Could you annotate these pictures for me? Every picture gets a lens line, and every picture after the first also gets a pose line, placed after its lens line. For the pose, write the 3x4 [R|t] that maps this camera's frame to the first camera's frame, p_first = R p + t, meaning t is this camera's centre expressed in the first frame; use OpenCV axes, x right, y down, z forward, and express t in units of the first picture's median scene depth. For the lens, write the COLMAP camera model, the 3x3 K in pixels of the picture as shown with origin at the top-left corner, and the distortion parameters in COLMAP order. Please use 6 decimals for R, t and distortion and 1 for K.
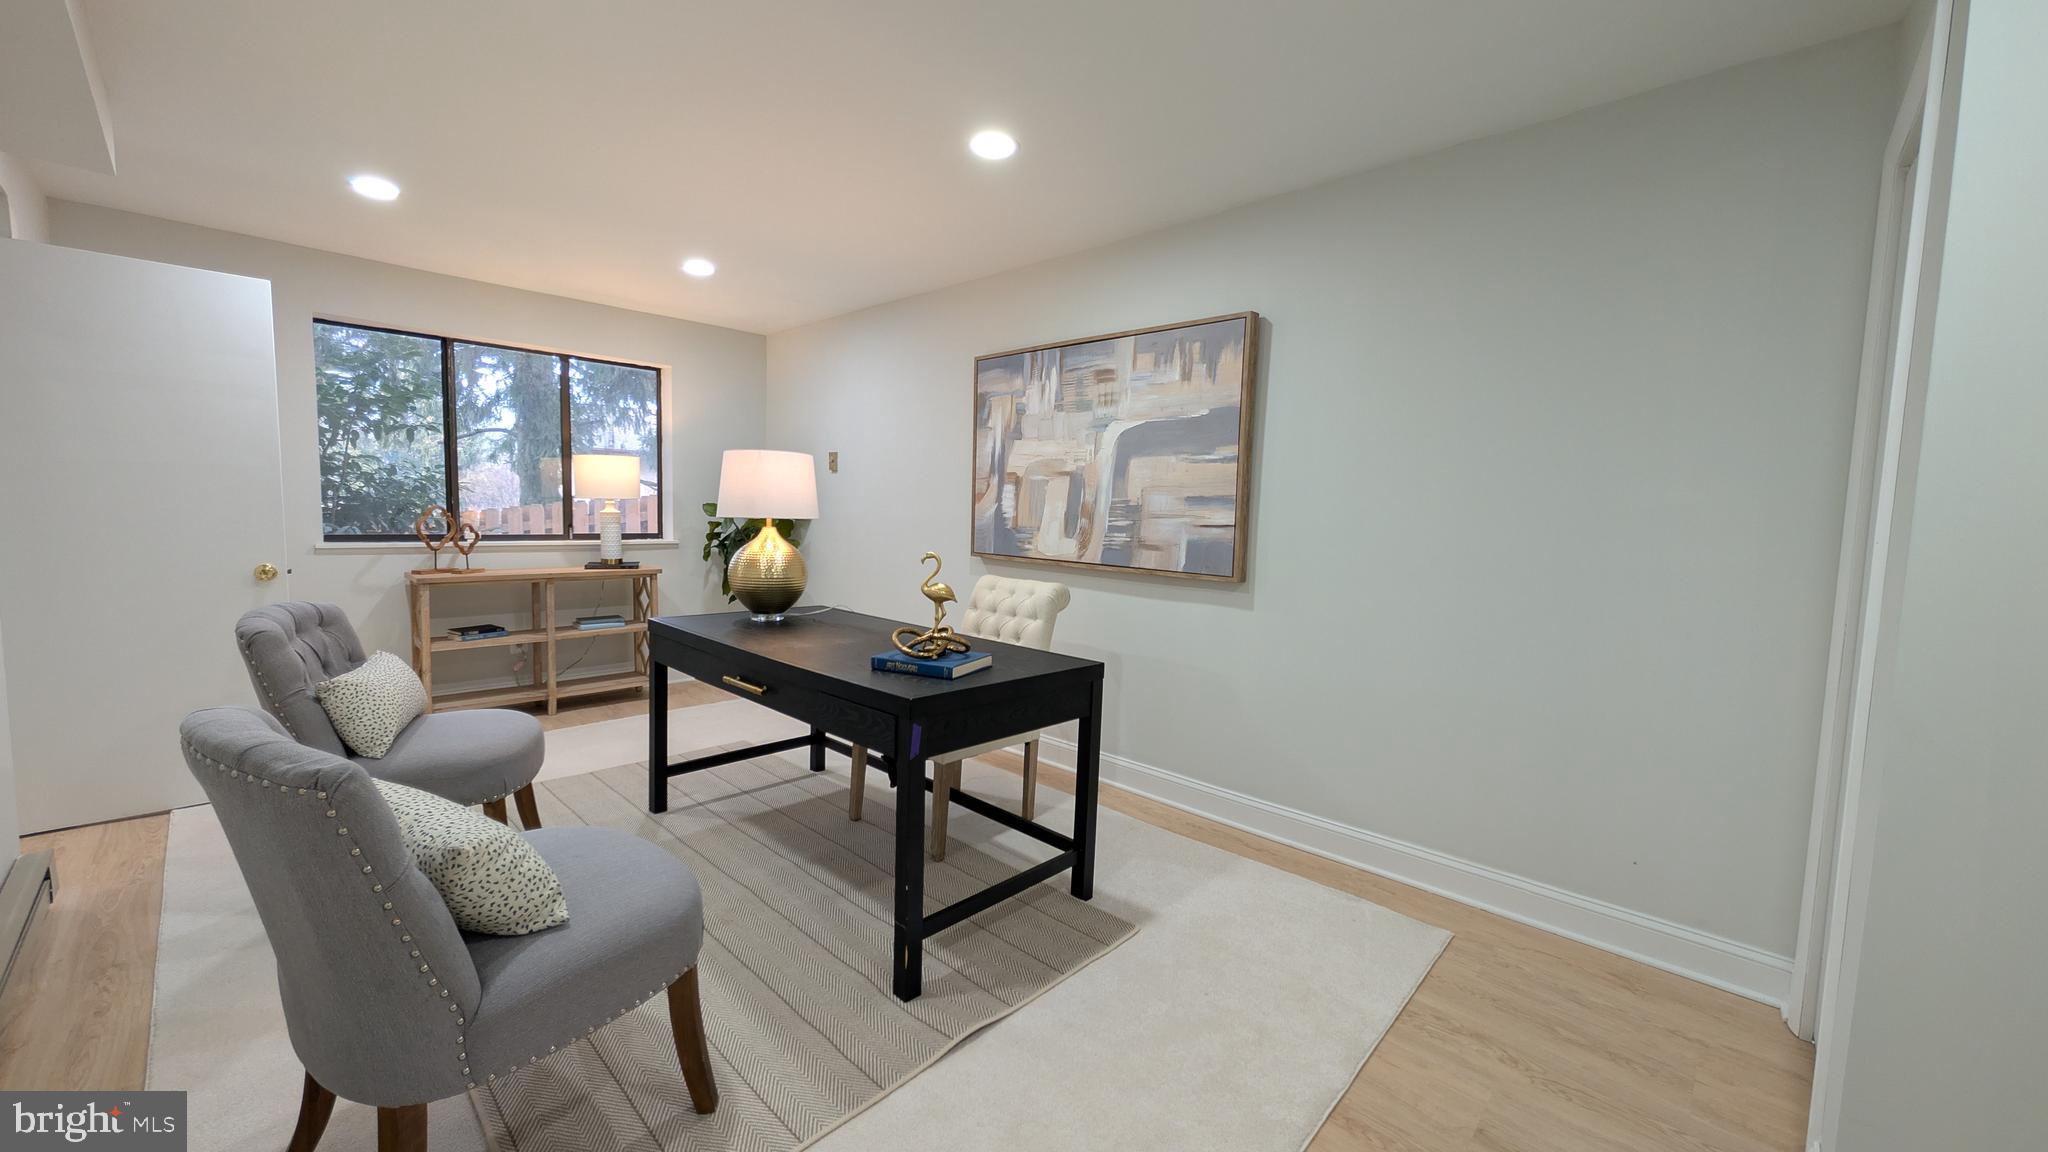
lens RADIAL K [[764.3, 0, 1016.8], [0, 764.3, 575.0], [0, 0, 1]] dist [-0.007698, 0.001400]
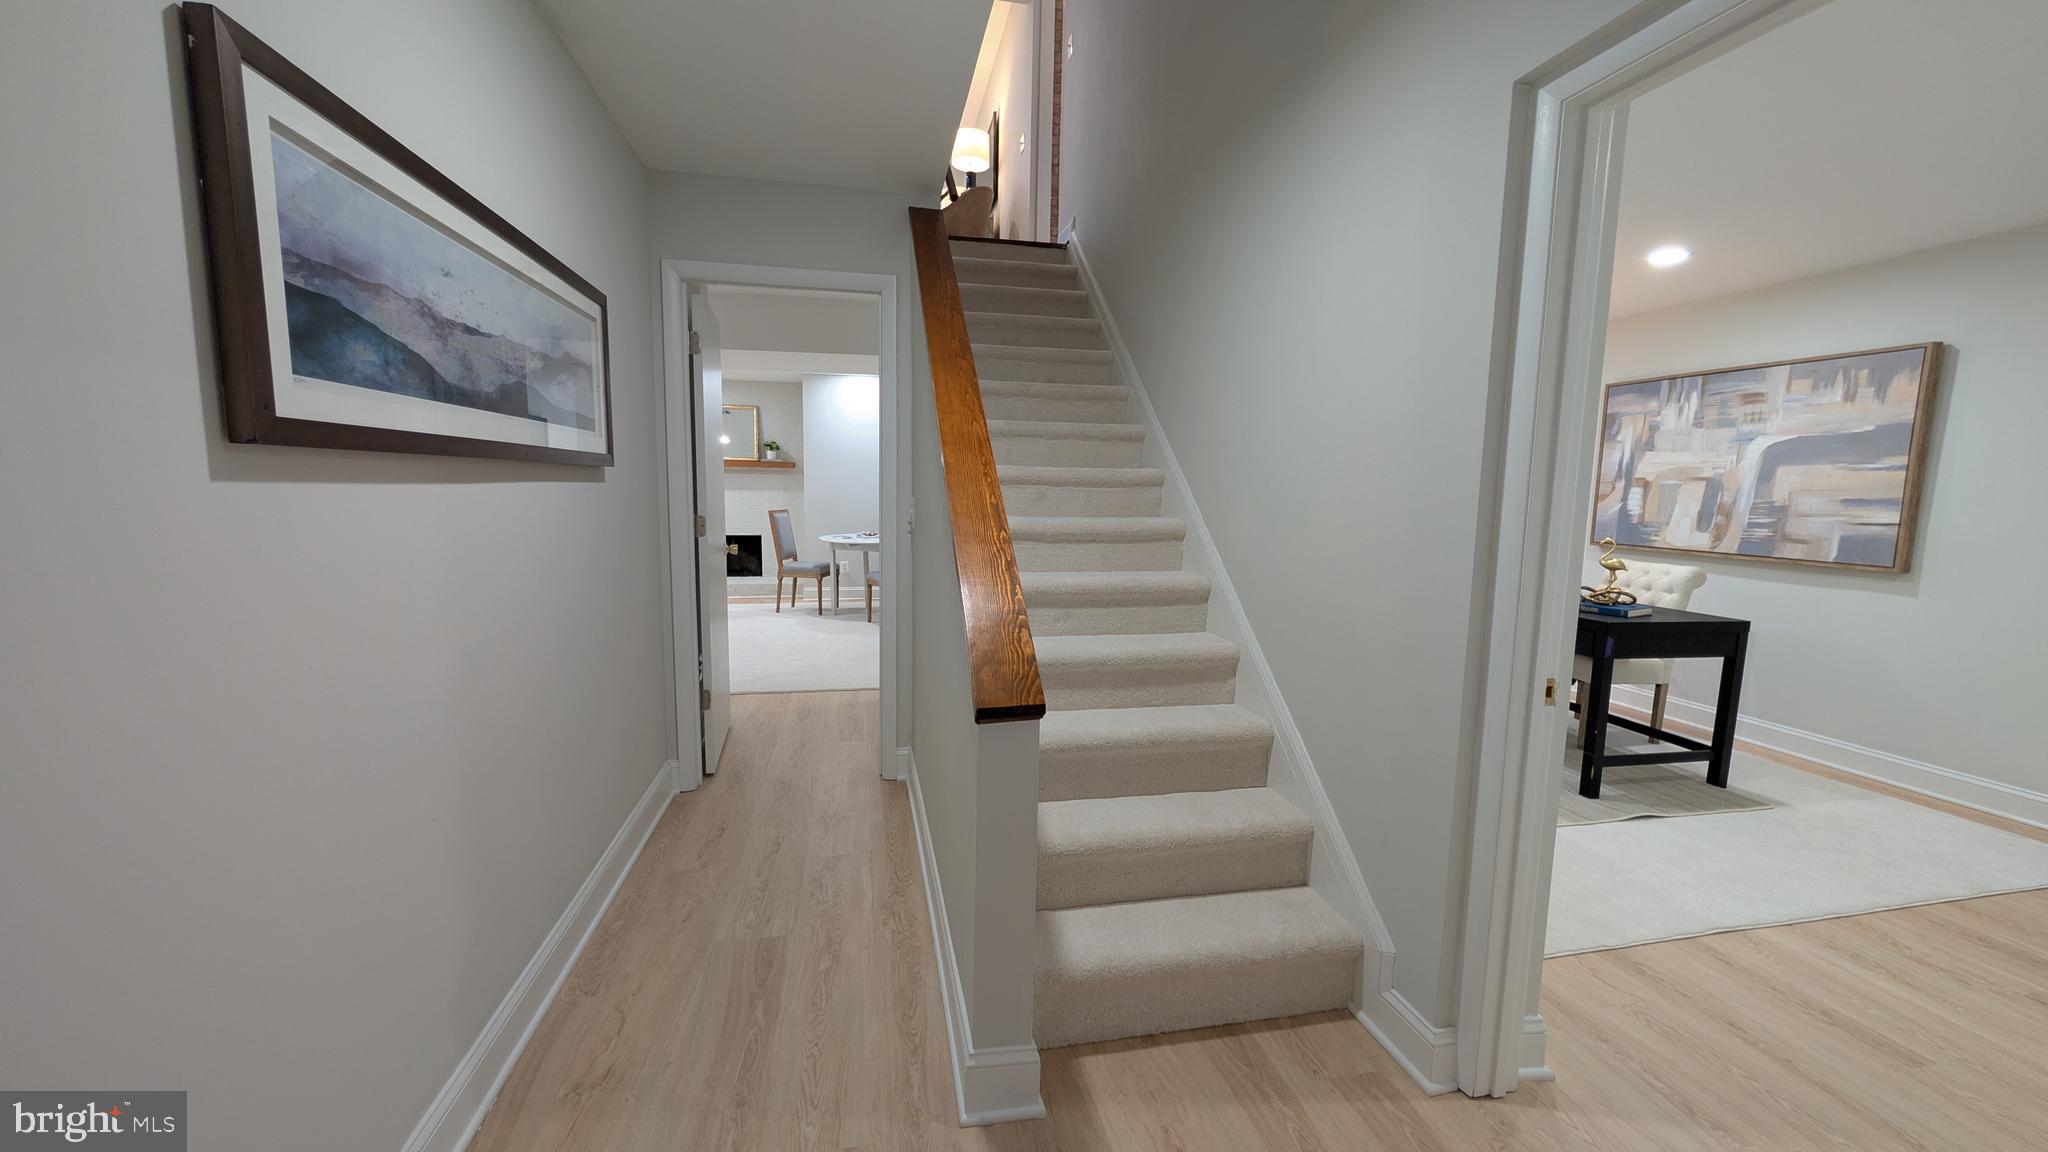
lens RADIAL K [[764.3, 0, 1011.6], [0, 764.3, 574.9], [0, 0, 1]] dist [-0.007698, 0.001400]
pose [[0.821142, 0.052134, -0.568338, -0.156275], [-0.044695, 0.998635, 0.027031, 0.039654], [0.568972, 0.003206, 0.822351, -0.679526]]
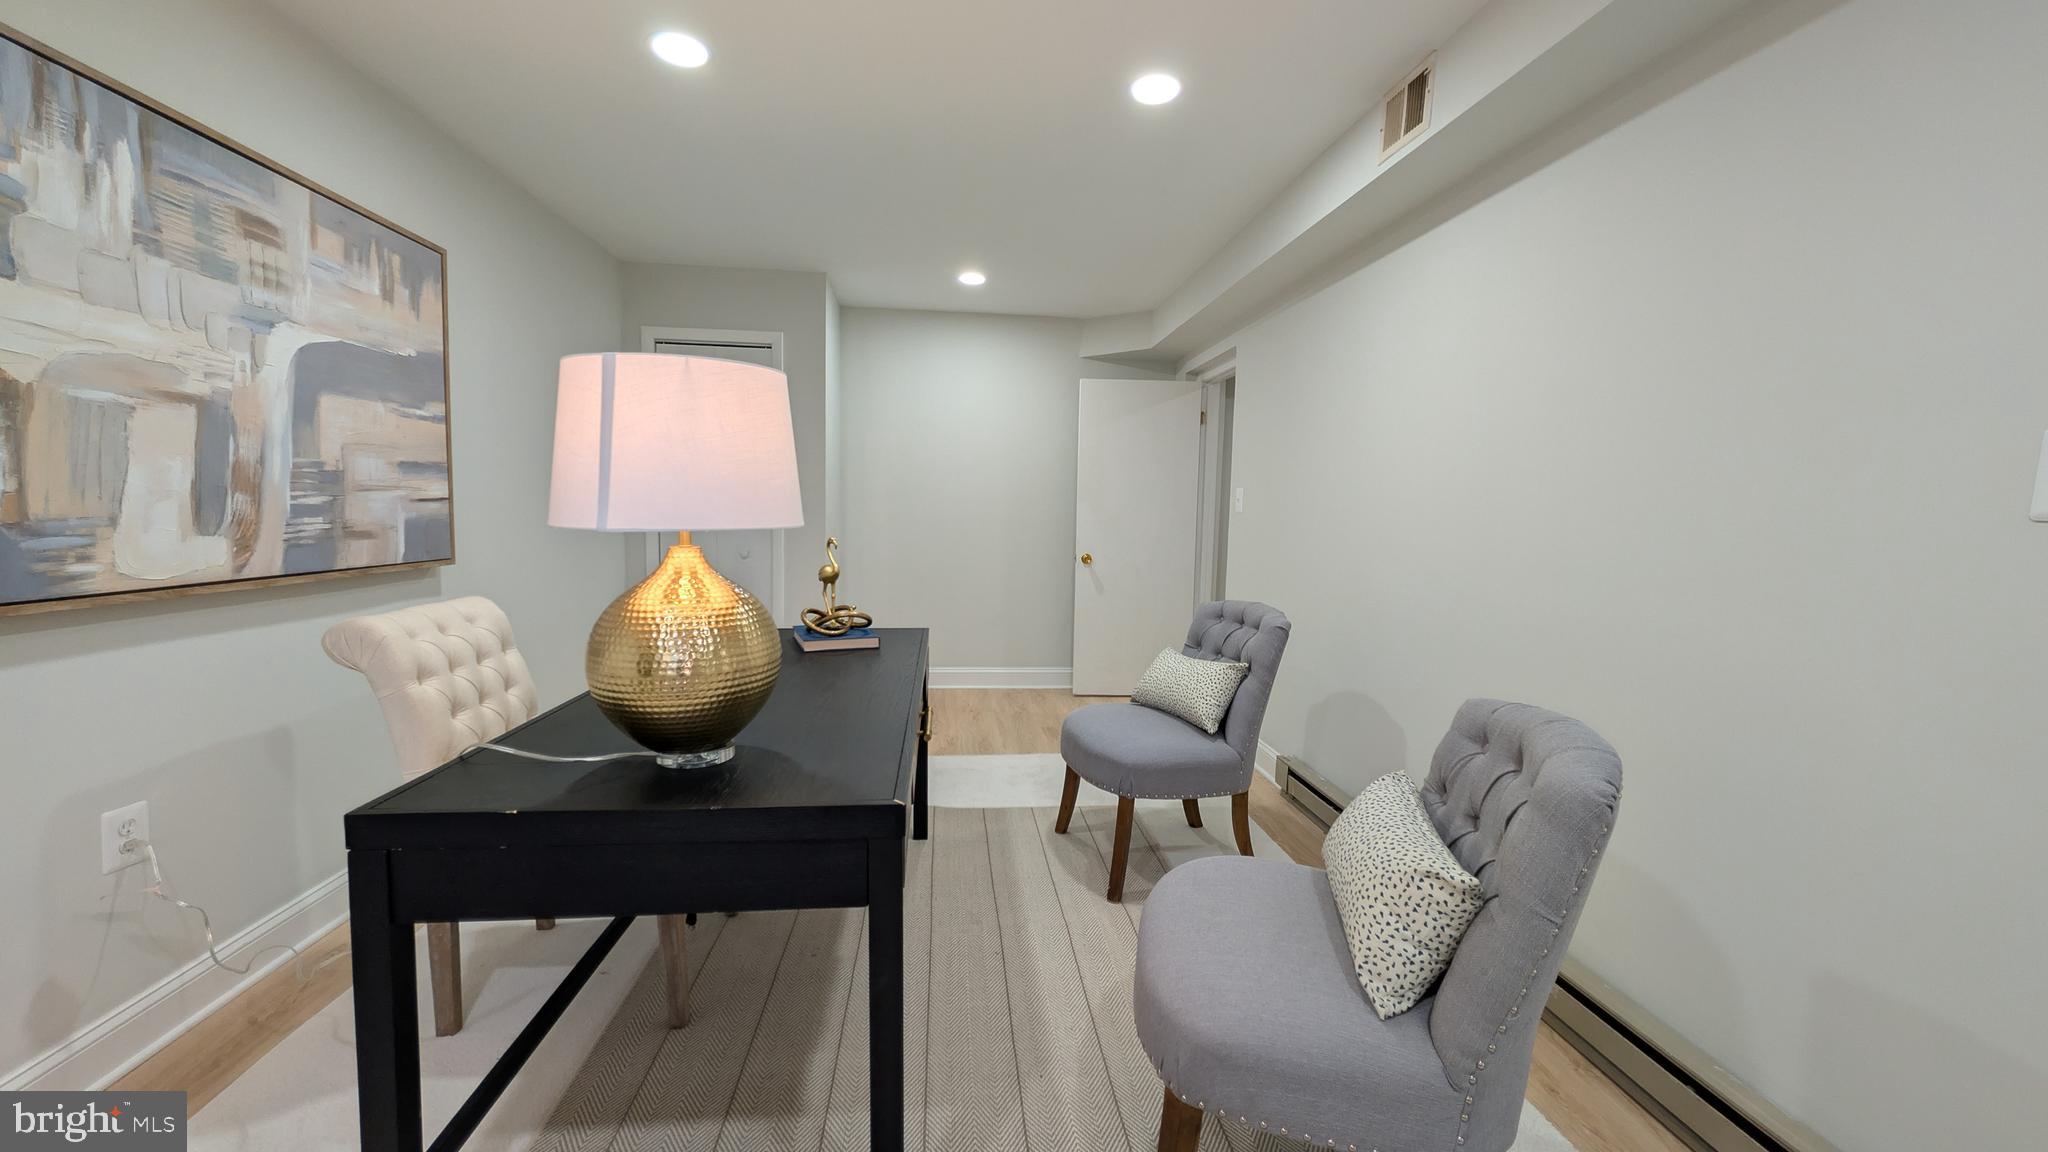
lens RADIAL K [[764.3, 0, 1025.4], [0, 764.3, 575.7], [0, 0, 1]] dist [-0.007698, 0.001400]
pose [[-0.762259, -0.105177, 0.638670, -0.696340], [0.010802, 0.984505, 0.175022, -0.111105], [-0.647182, 0.140311, -0.749312, 1.127062]]
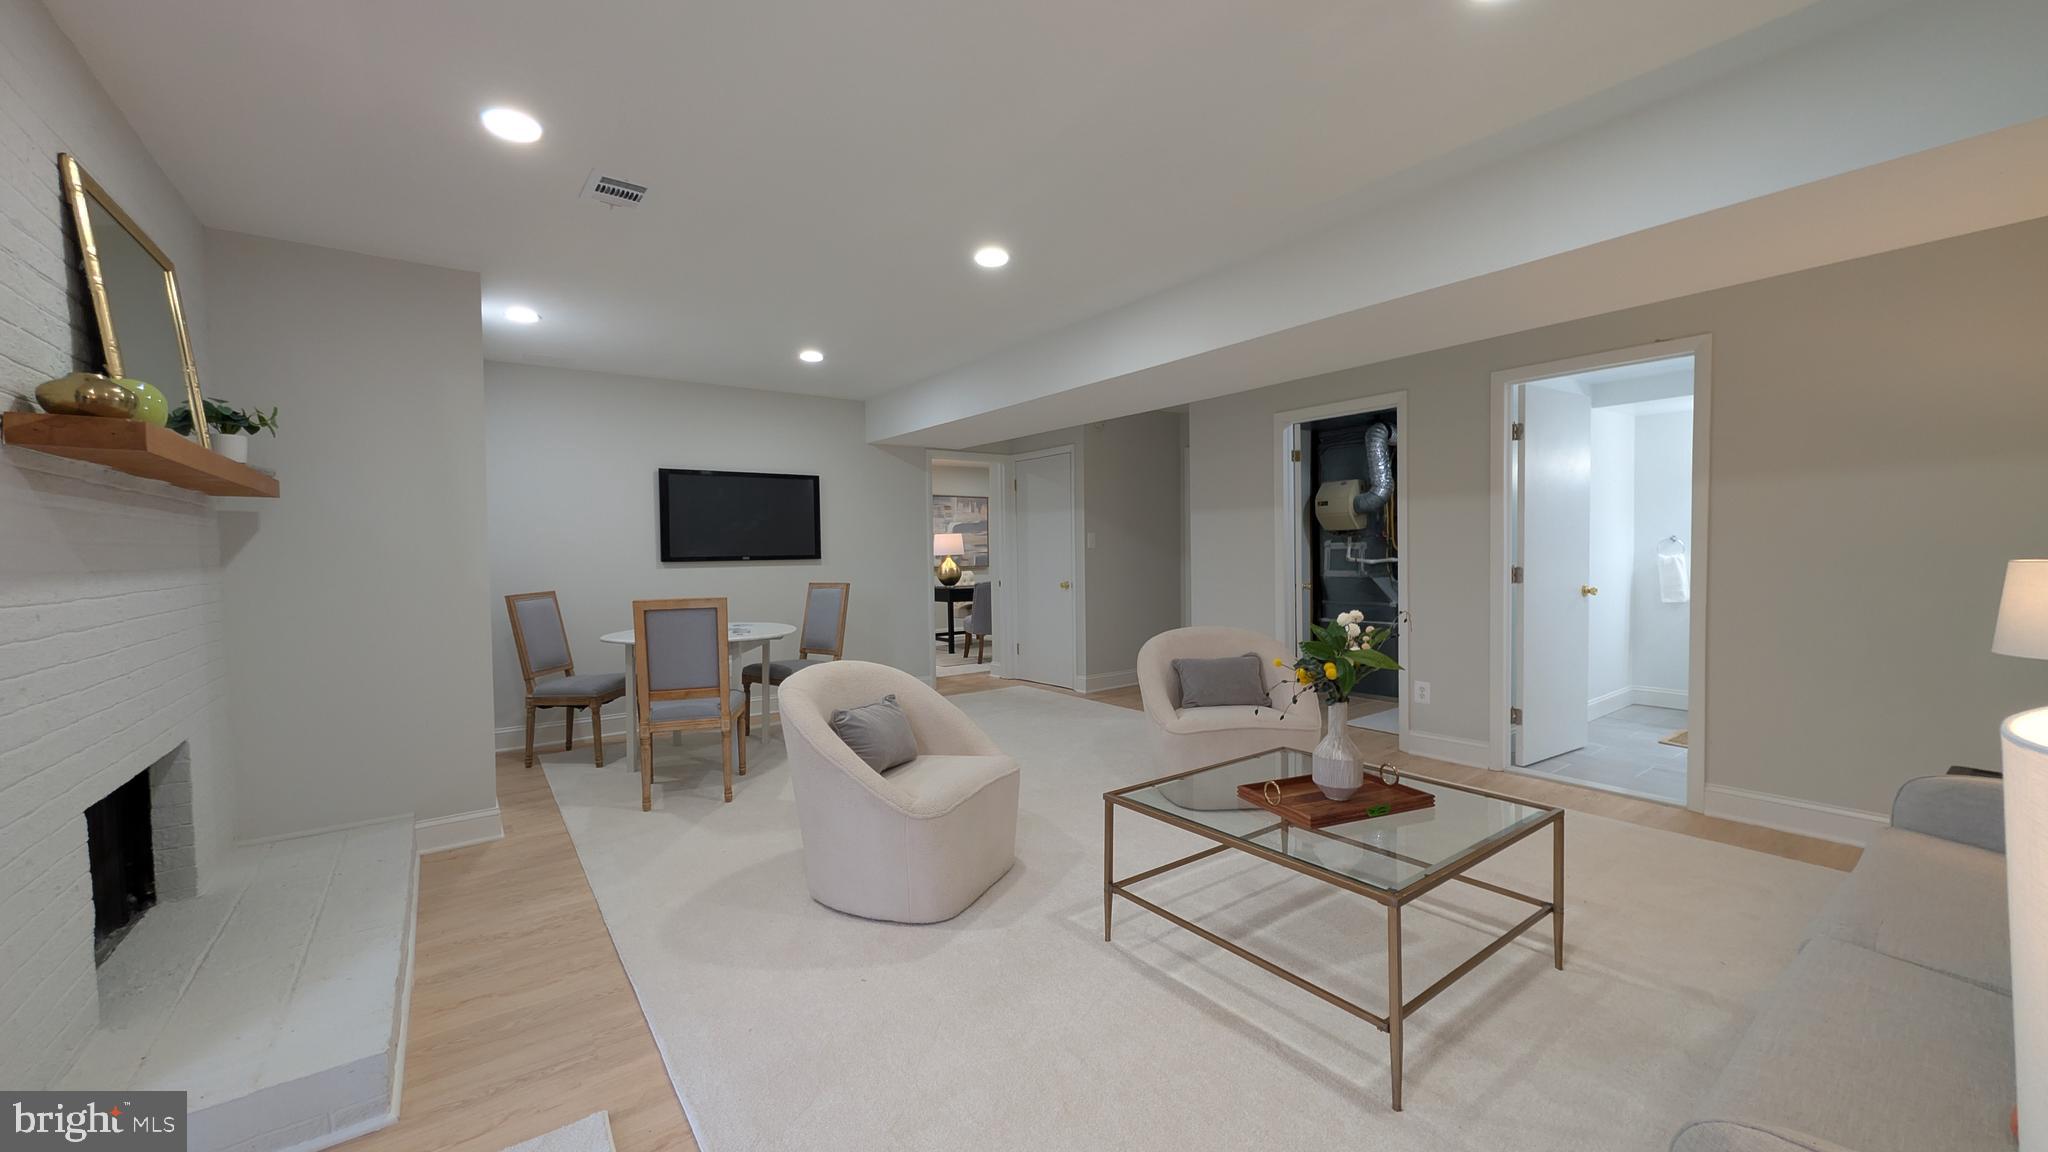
lens RADIAL K [[764.3, 0, 1024.5], [0, 764.3, 579.5], [0, 0, 1]] dist [-0.007698, 0.001400]
pose [[0.165012, -0.065815, 0.984093, -3.110218], [0.108701, 0.992906, 0.048178, -0.084488], [-0.980283, 0.099022, 0.170995, 0.174555]]
